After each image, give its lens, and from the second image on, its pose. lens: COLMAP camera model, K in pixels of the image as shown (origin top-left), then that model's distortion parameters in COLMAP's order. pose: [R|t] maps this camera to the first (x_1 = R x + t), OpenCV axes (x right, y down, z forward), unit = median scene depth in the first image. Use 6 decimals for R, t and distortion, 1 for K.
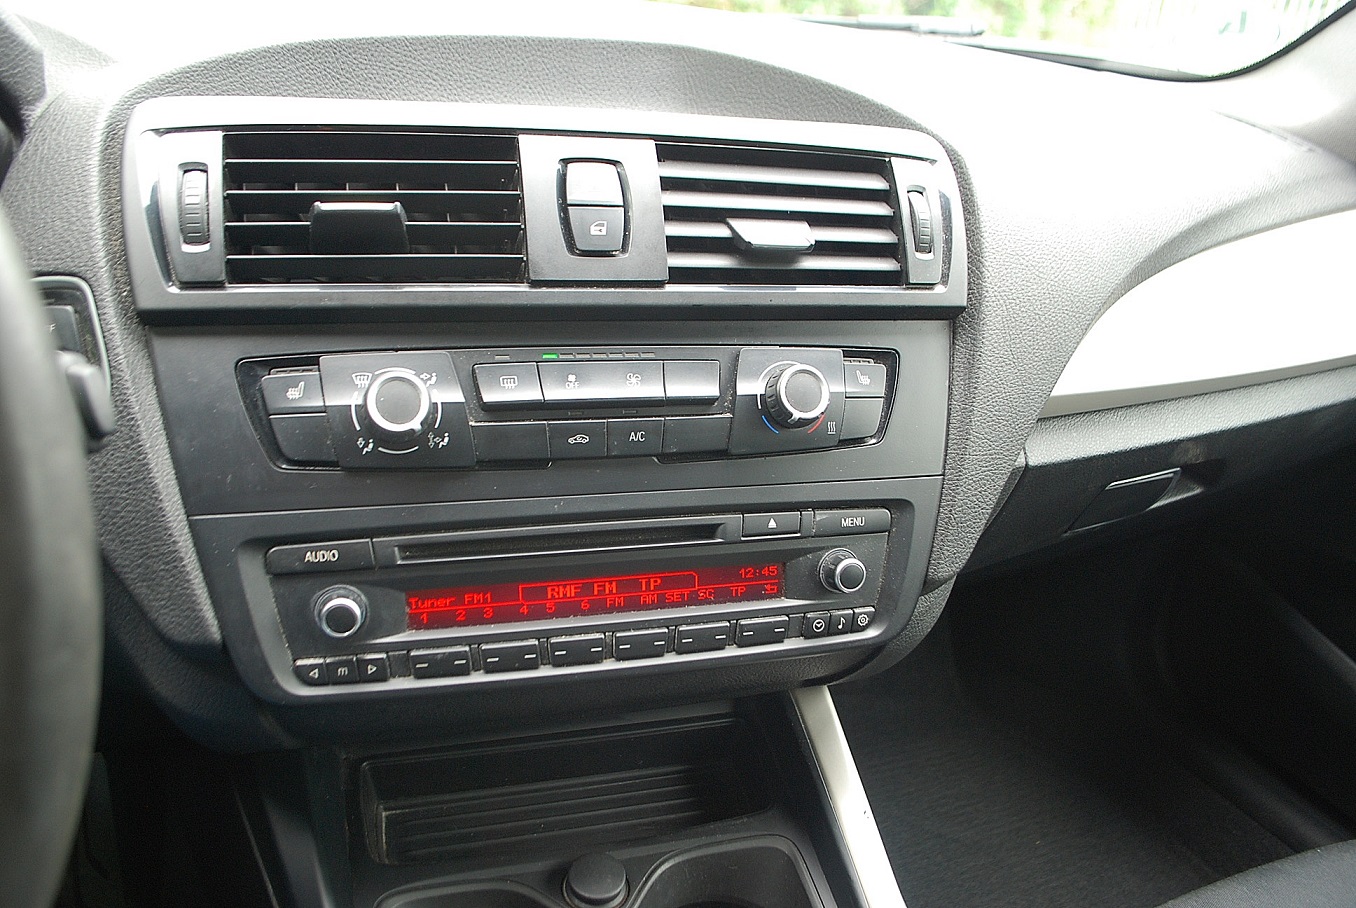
lens RADIAL K [[1044.6, 0, 687.5], [0, 1044.6, 465.8], [0, 0, 1]] dist [-0.078272, -0.002636]
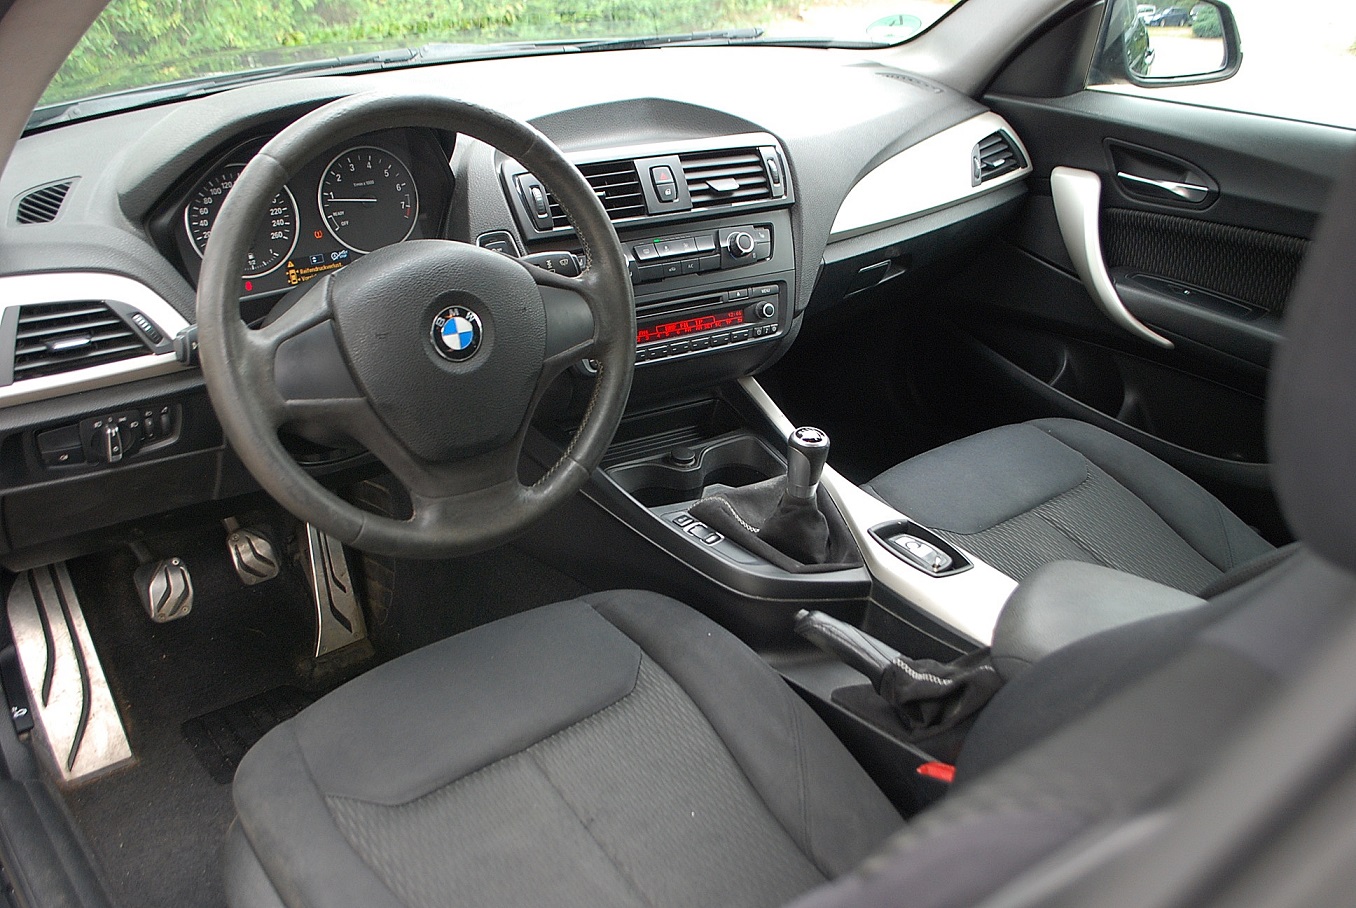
lens RADIAL K [[1295.9, 0, 678.9], [0, 1295.9, 457.7], [0, 0, 1]] dist [-0.001506, 0.000000]
pose [[0.963048, -0.162585, 0.214719, -0.813605], [0.150998, 0.986094, 0.069421, 0.206980], [-0.223020, -0.034434, 0.974206, -2.122273]]
